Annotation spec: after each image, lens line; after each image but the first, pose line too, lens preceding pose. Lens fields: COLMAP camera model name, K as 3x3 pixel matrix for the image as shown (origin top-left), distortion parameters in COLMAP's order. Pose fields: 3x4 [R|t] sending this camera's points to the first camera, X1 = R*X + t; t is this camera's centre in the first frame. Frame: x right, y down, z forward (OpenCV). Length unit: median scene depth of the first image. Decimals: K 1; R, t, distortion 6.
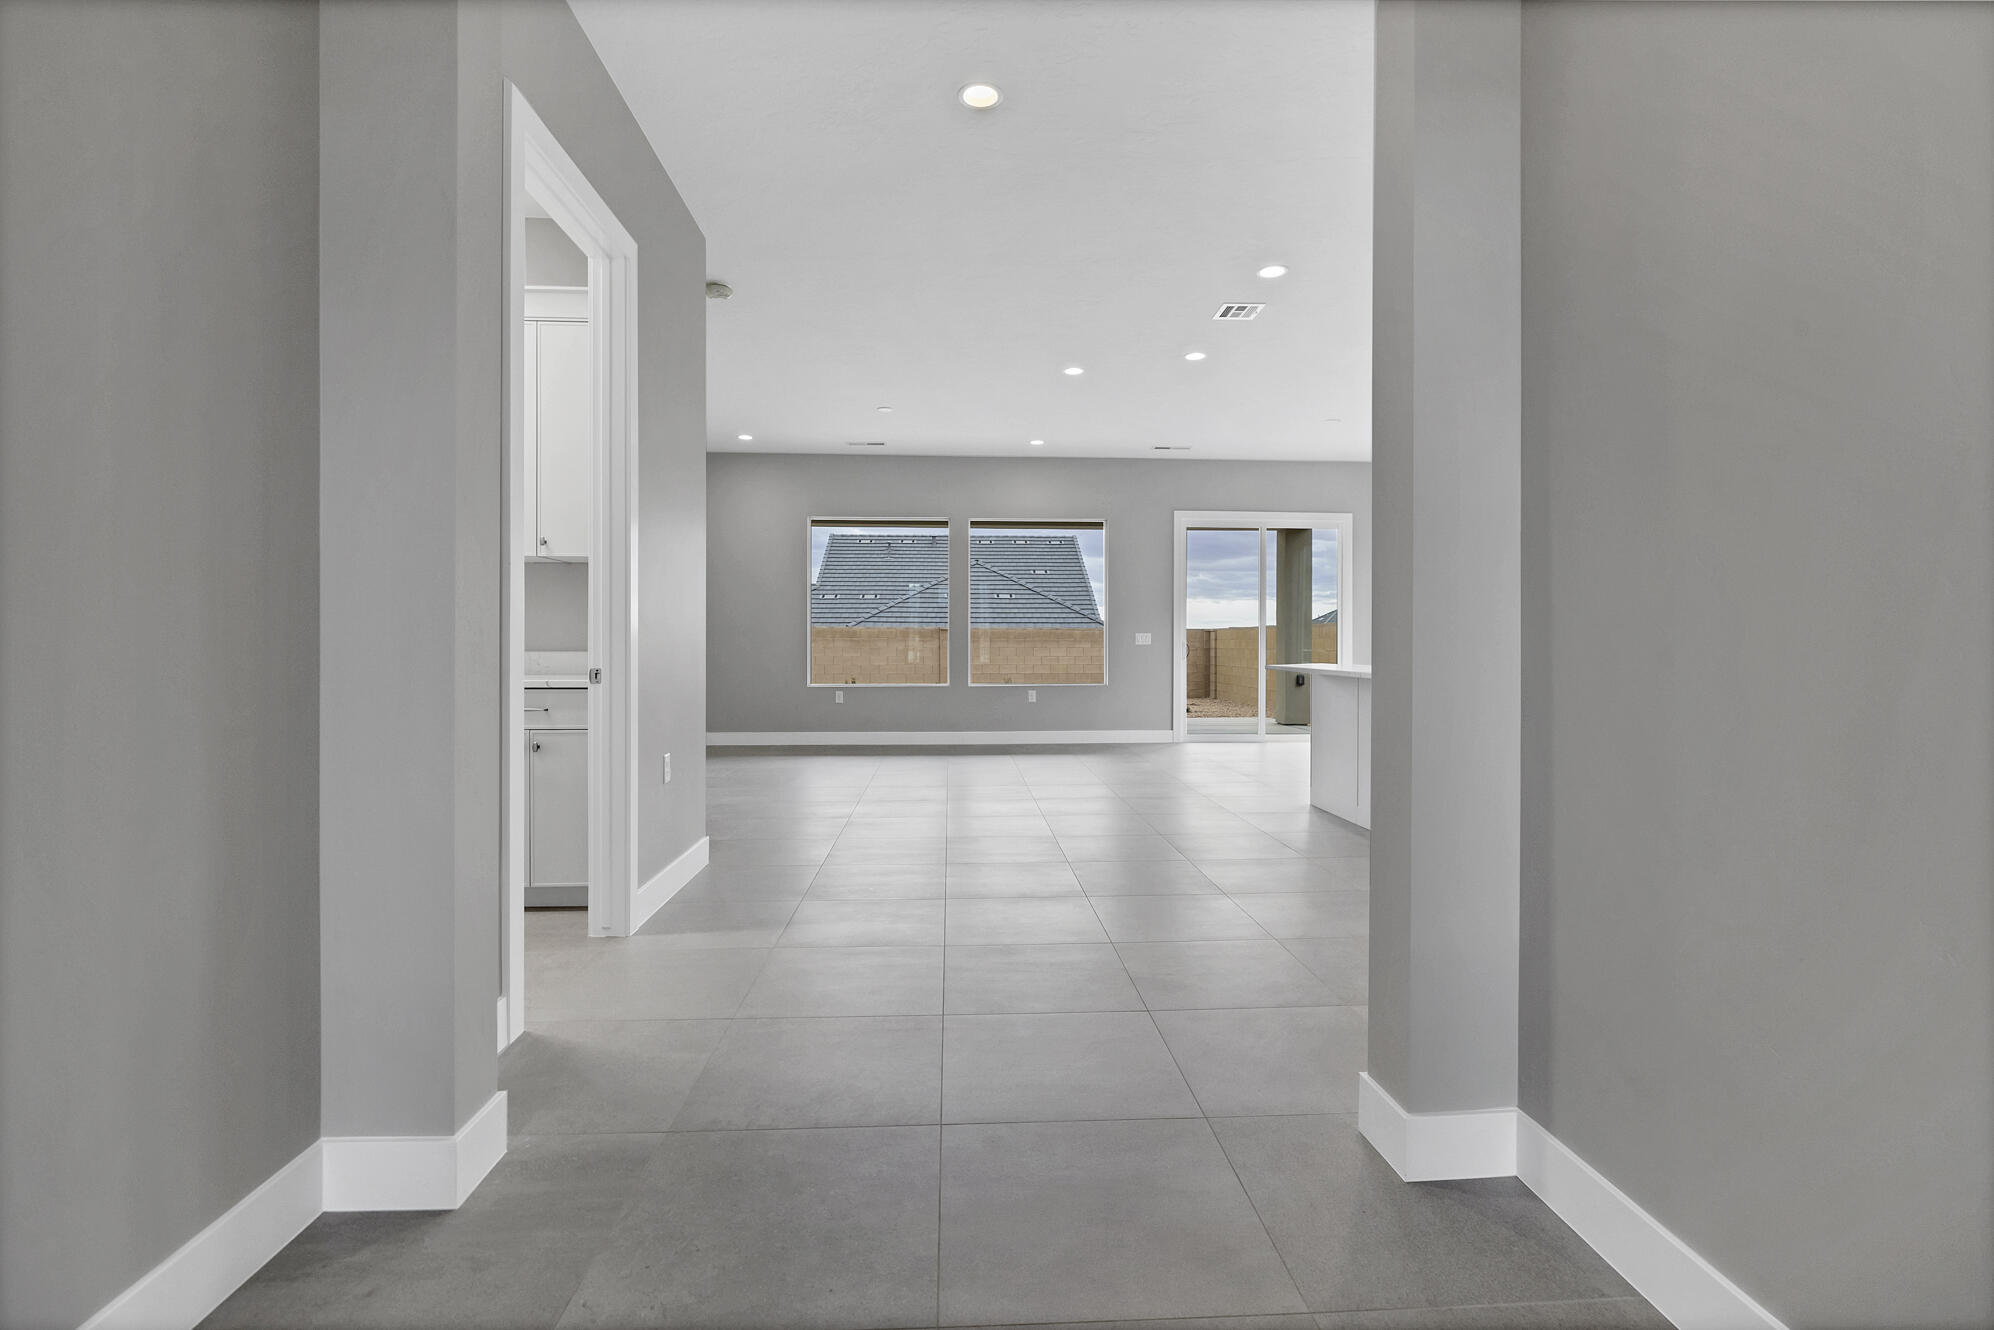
lens RADIAL K [[916.3, 0, 997.0], [0, 916.3, 665.0], [0, 0, 1]] dist [-0.000314, -0.000016]
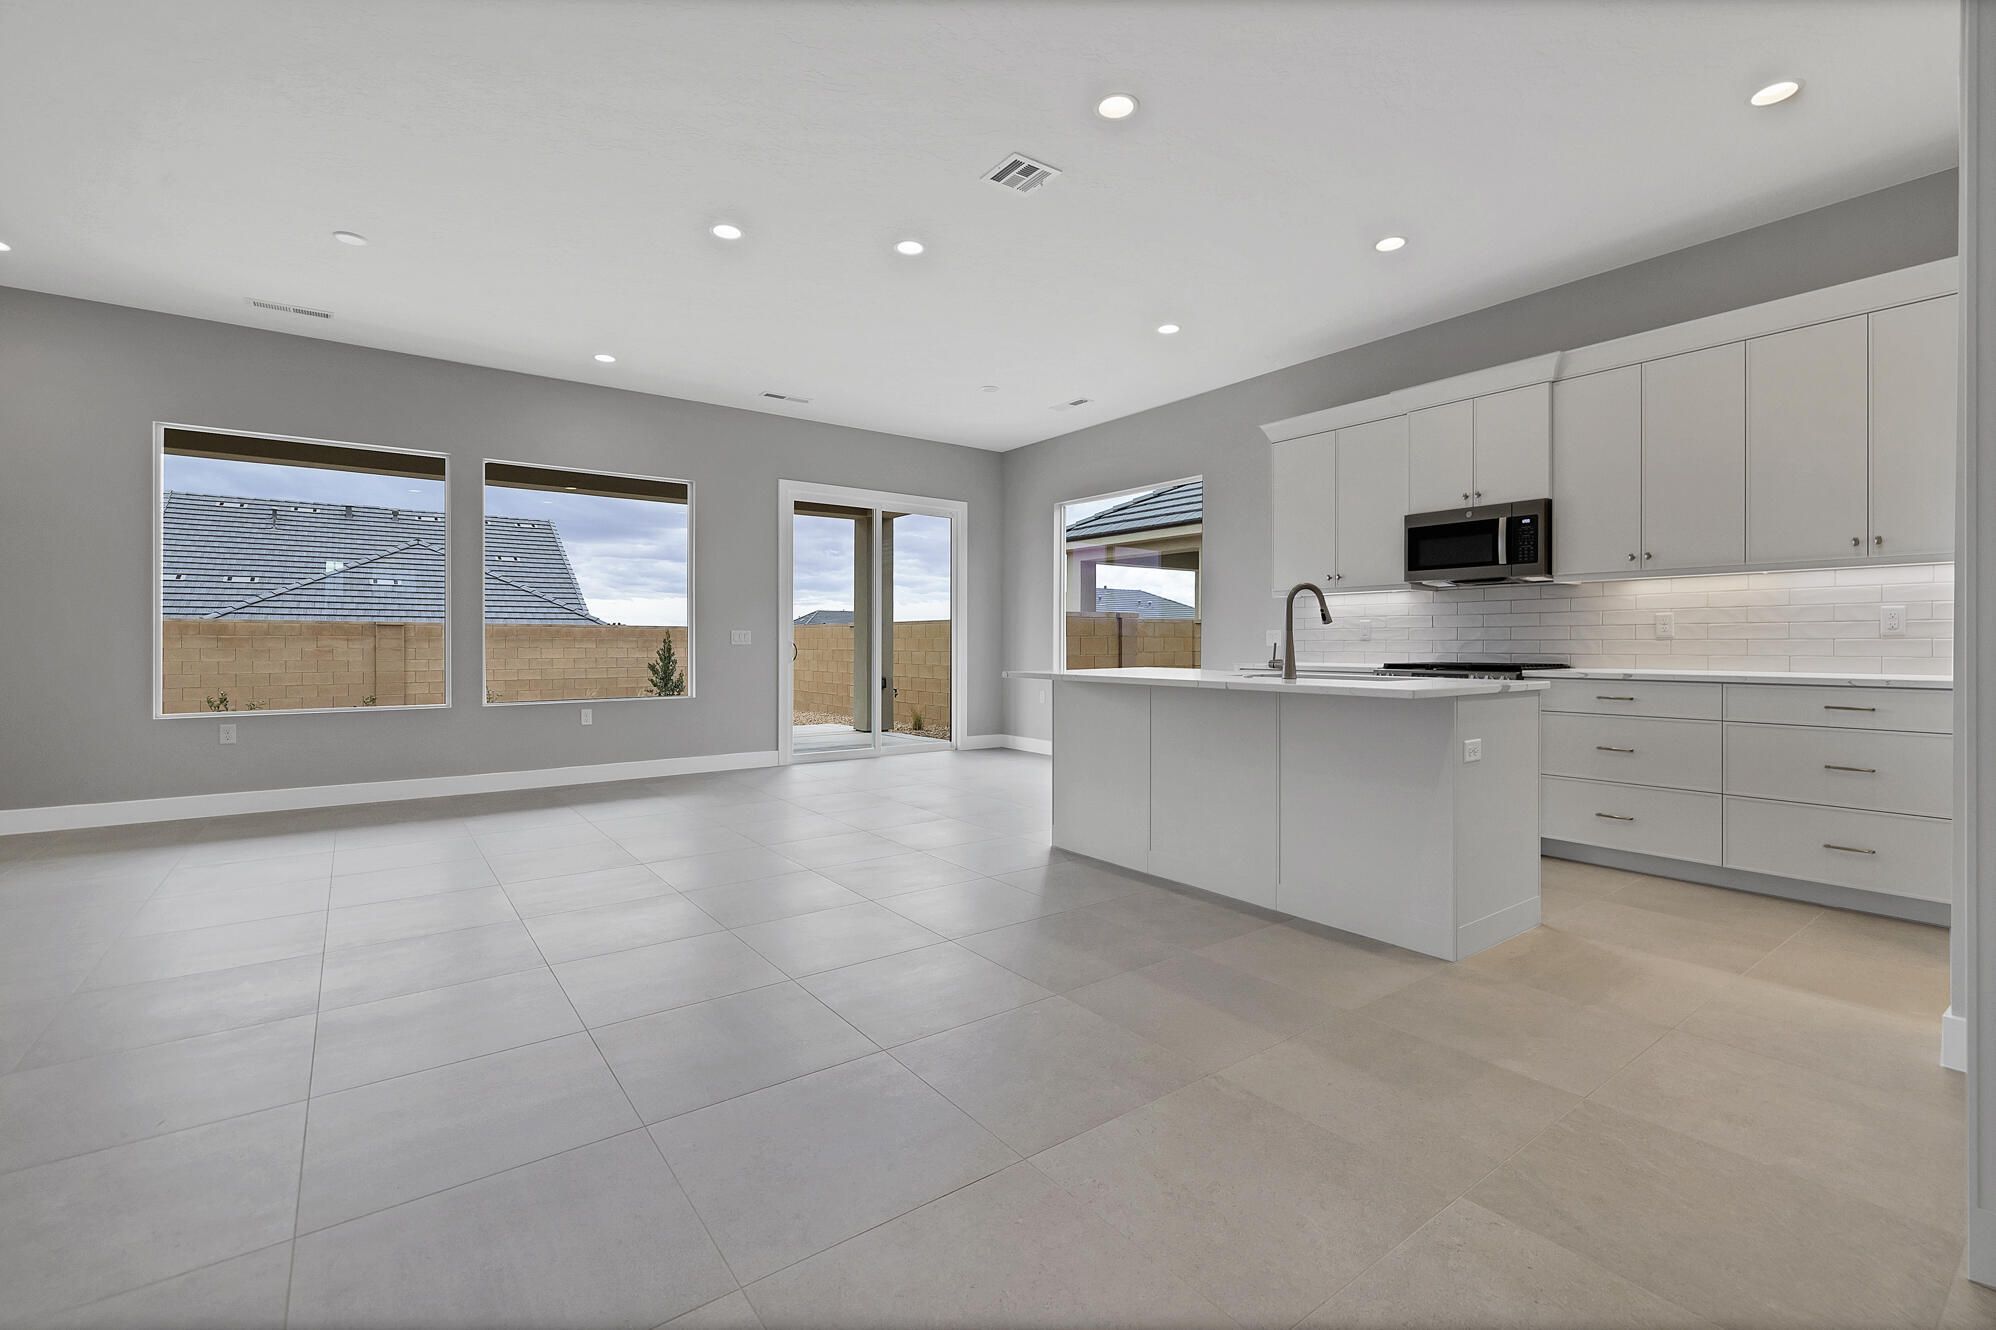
lens RADIAL K [[871.3, 0, 1004.7], [0, 871.3, 646.7], [0, 0, 1]] dist [0.000962, -0.000355]
pose [[0.829414, -0.002501, 0.558629, -0.047237], [0.013397, 0.999791, -0.015414, -0.003867], [-0.558474, 0.020269, 0.829274, 0.171007]]
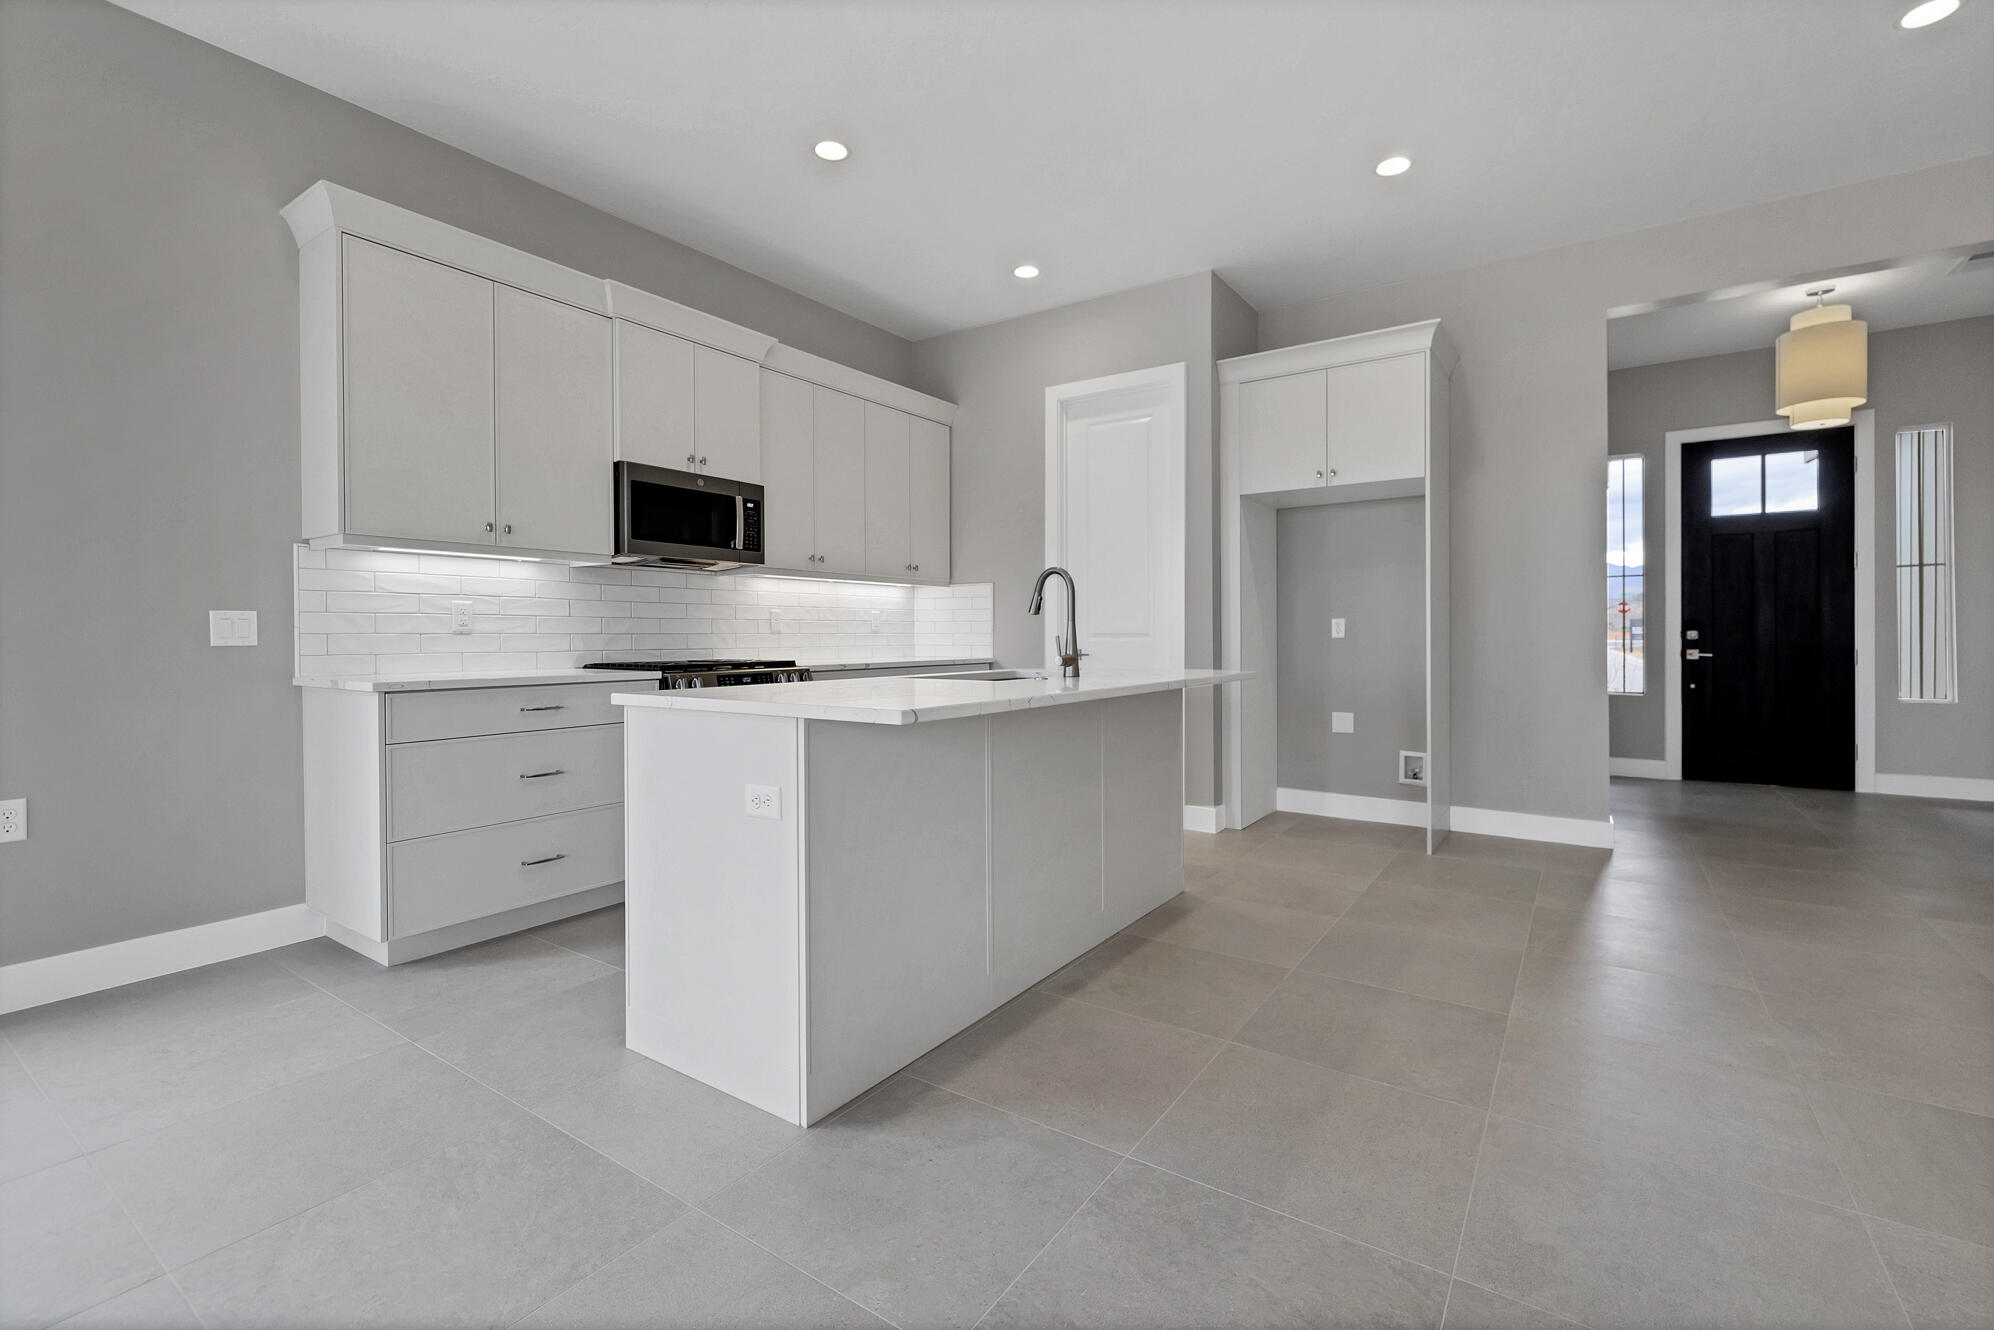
lens RADIAL K [[867.9, 0, 1026.2], [0, 867.9, 640.4], [0, 0, 1]] dist [-0.000620, -0.000122]
pose [[-0.806045, -0.000954, 0.591854, 0.044515], [0.017065, 0.999545, 0.024852, -0.012569], [-0.591608, 0.030132, -0.805662, 0.527644]]
